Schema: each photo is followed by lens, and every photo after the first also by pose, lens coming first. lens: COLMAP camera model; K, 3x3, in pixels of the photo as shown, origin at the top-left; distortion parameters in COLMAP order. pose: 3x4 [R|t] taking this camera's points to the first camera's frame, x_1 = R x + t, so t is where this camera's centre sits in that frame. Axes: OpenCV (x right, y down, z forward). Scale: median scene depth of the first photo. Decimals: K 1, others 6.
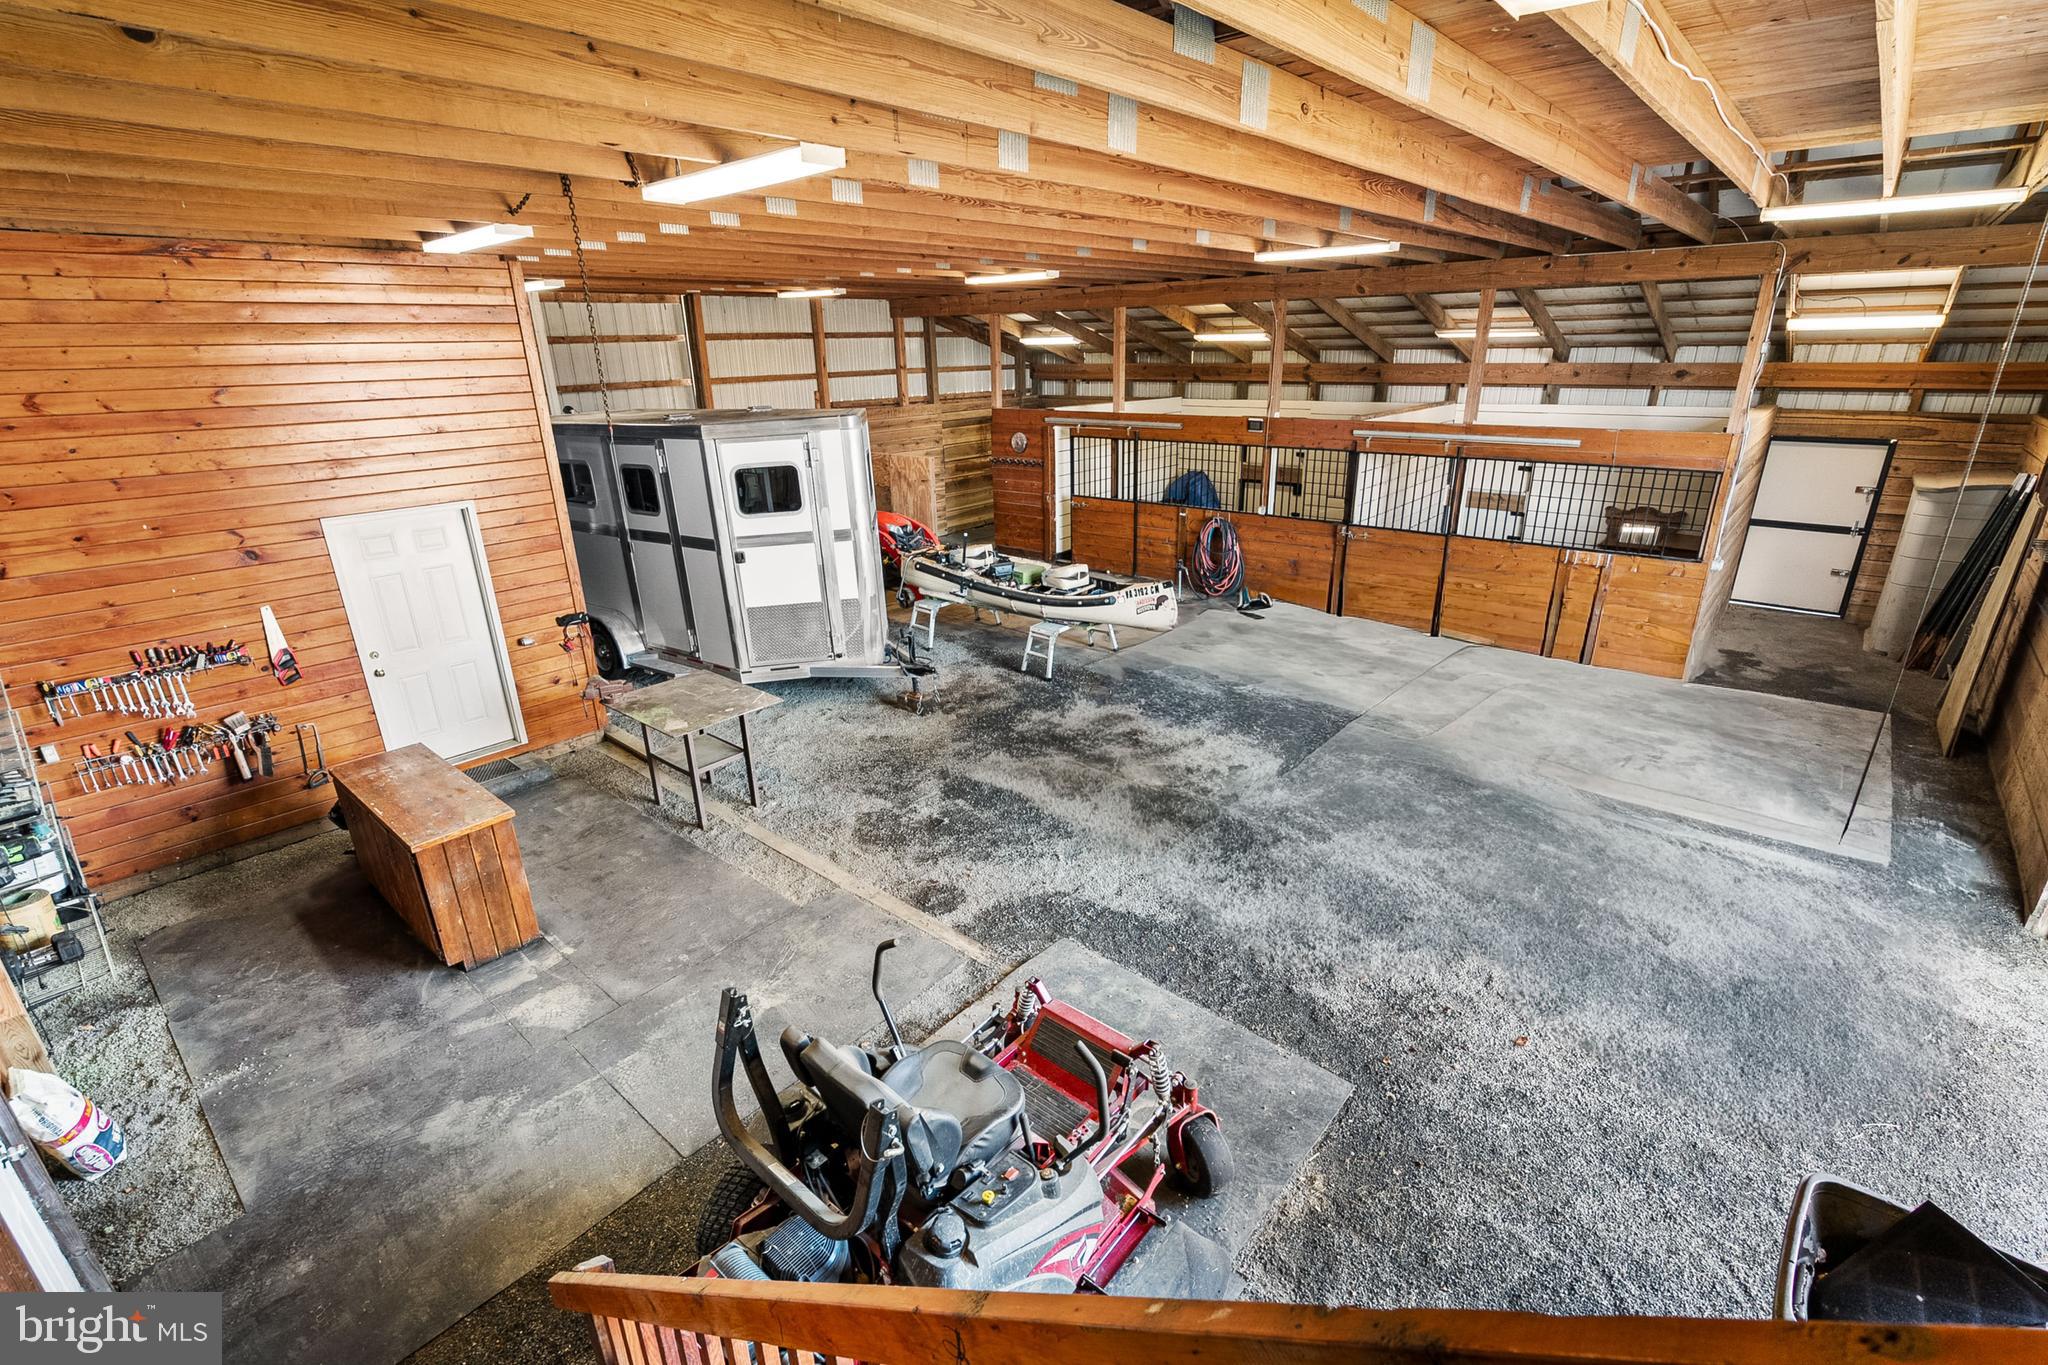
lens RADIAL K [[927.3, 0, 1030.4], [0, 927.3, 687.2], [0, 0, 1]] dist [-0.000097, 0.000042]
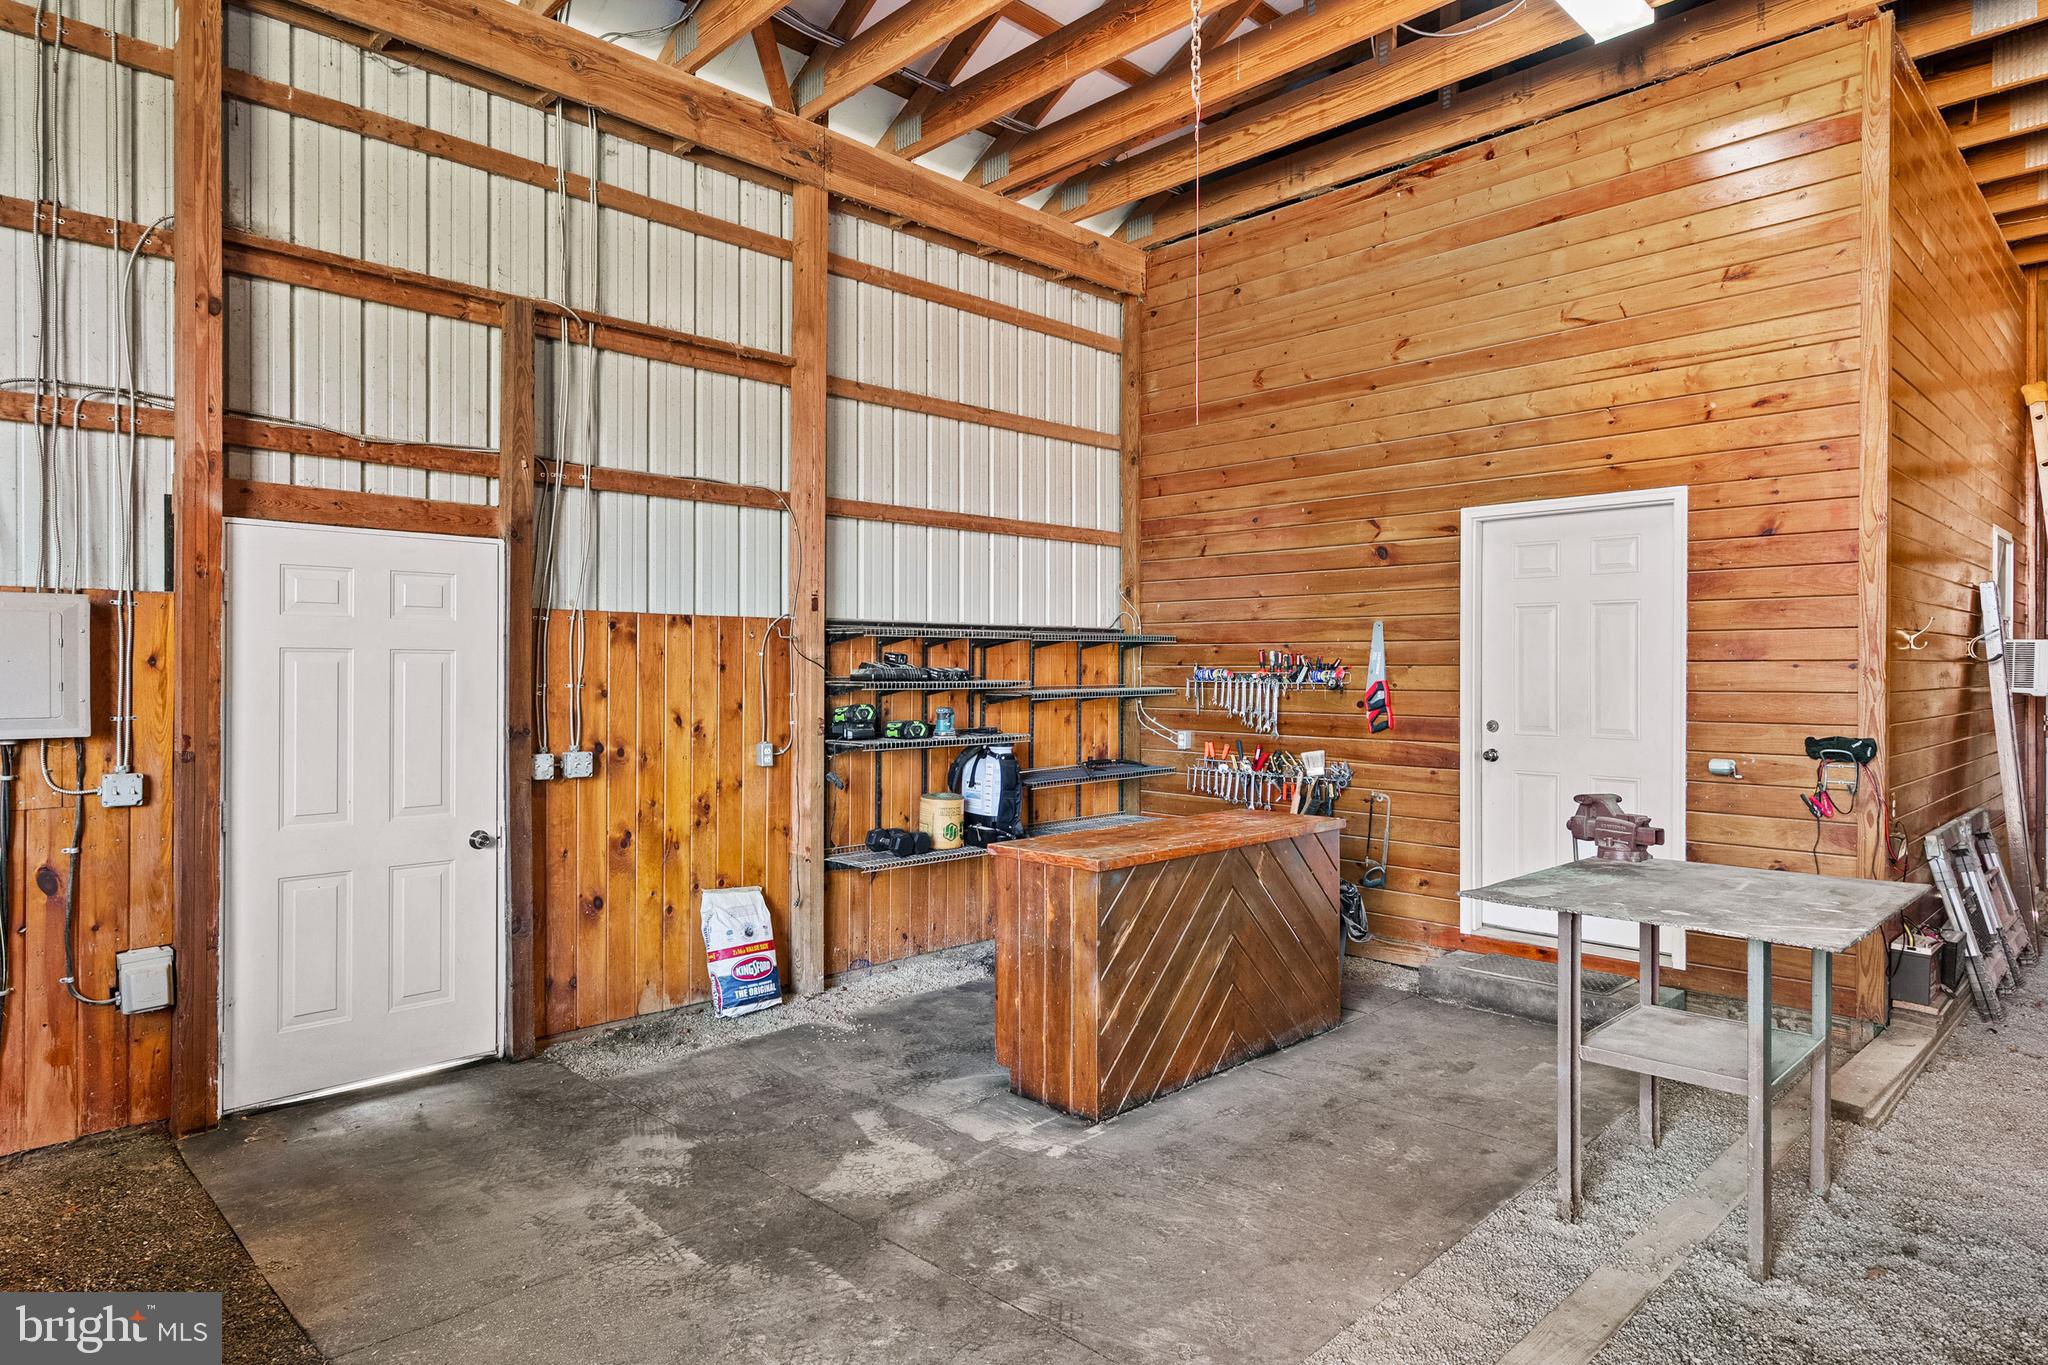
lens RADIAL K [[1170.6, 0, 1030.4], [0, 1170.6, 674.5], [0, 0, 1]] dist [0.008513, 0.000983]
pose [[-0.067126, 0.024251, -0.997450, 0.124244], [-0.350770, 0.935314, 0.046346, 0.006418], [0.934053, 0.352987, -0.054277, 0.743997]]
